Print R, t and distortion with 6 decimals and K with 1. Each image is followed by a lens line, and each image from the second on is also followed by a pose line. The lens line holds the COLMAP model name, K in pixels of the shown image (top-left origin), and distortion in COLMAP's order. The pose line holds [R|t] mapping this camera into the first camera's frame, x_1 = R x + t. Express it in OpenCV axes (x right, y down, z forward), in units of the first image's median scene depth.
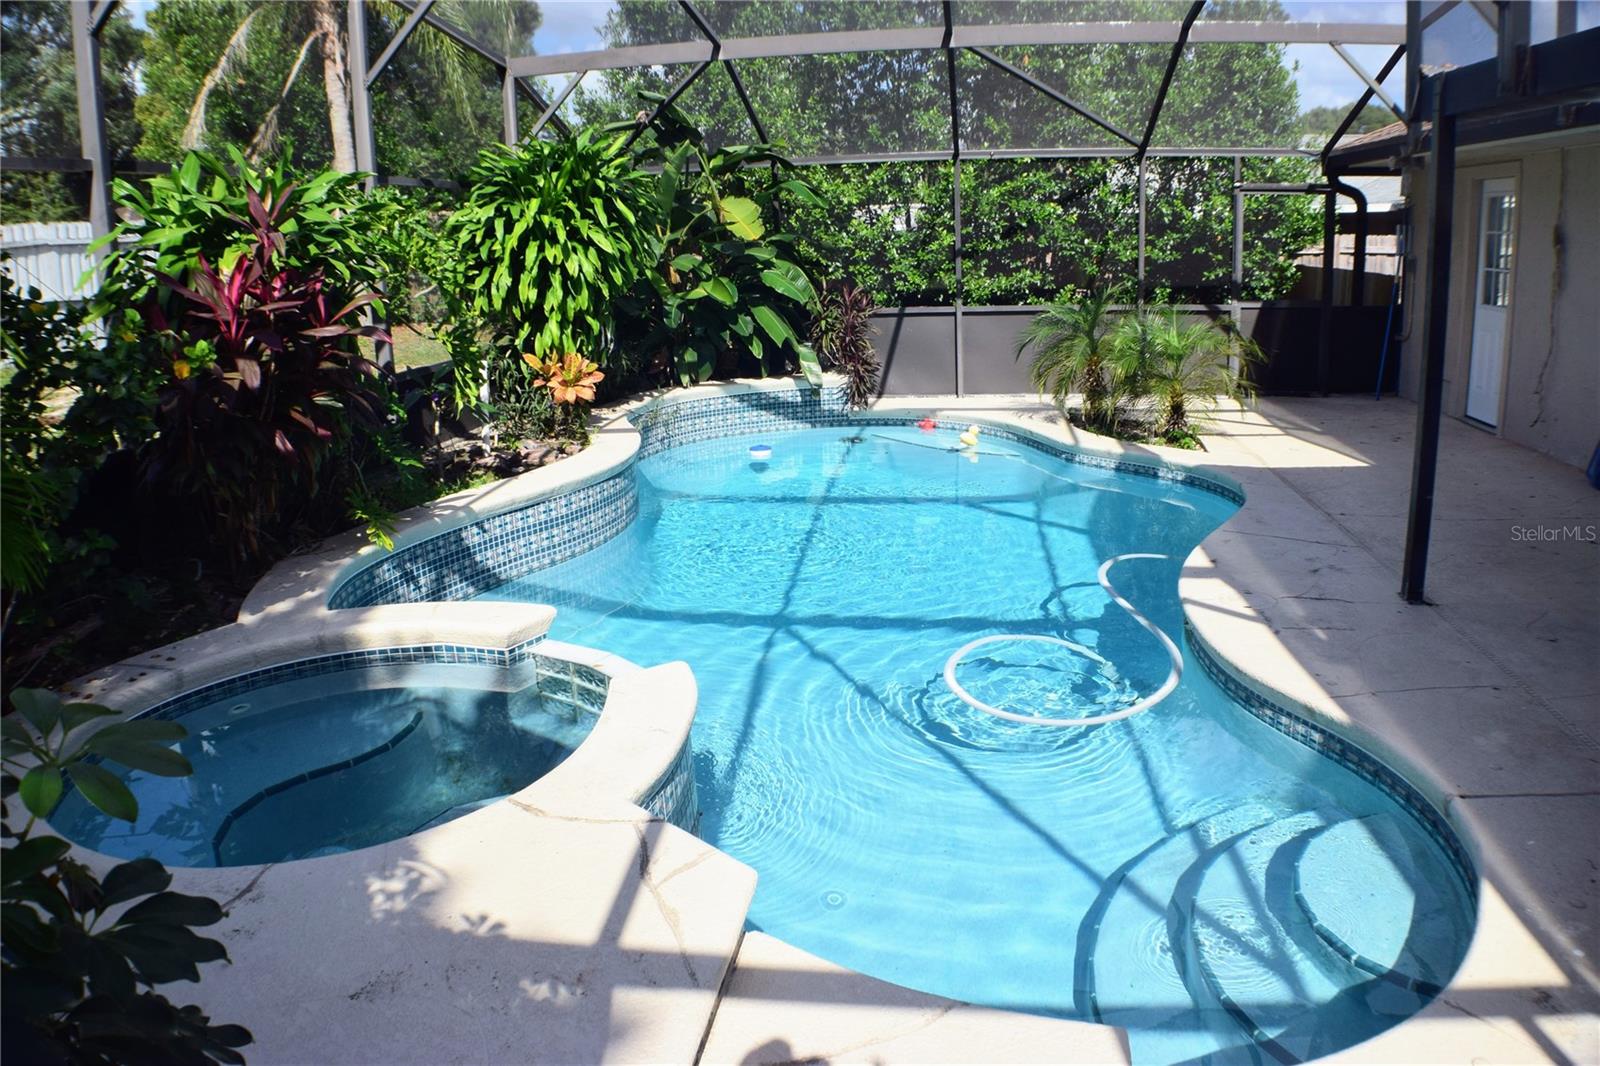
lens RADIAL K [[1100.7, 0, 710.4], [0, 1100.7, 529.8], [0, 0, 1]] dist [-0.200234, 0.053107]
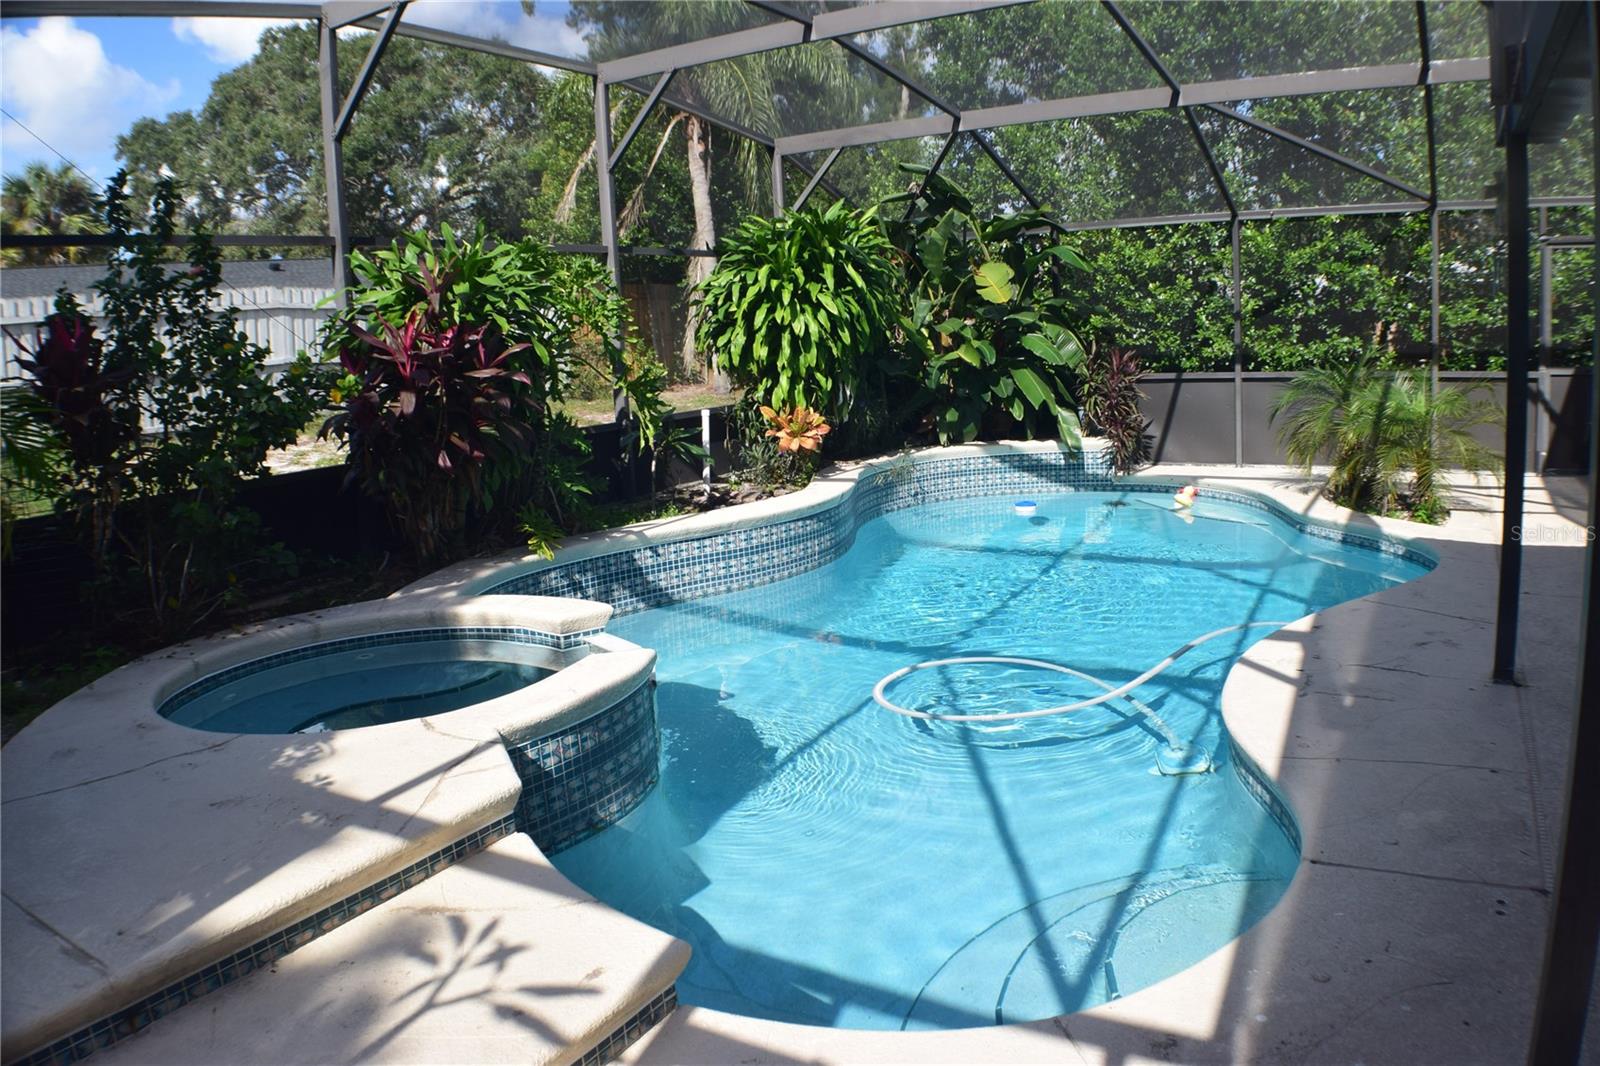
lens RADIAL K [[1100.7, 0, 710.4], [0, 1100.7, 529.8], [0, 0, 1]] dist [-0.200234, 0.053107]
pose [[0.924729, 0.054572, -0.376694, 0.208899], [-0.078503, 0.995735, -0.048462, 0.020065], [0.372442, 0.074386, 0.925069, -0.031874]]
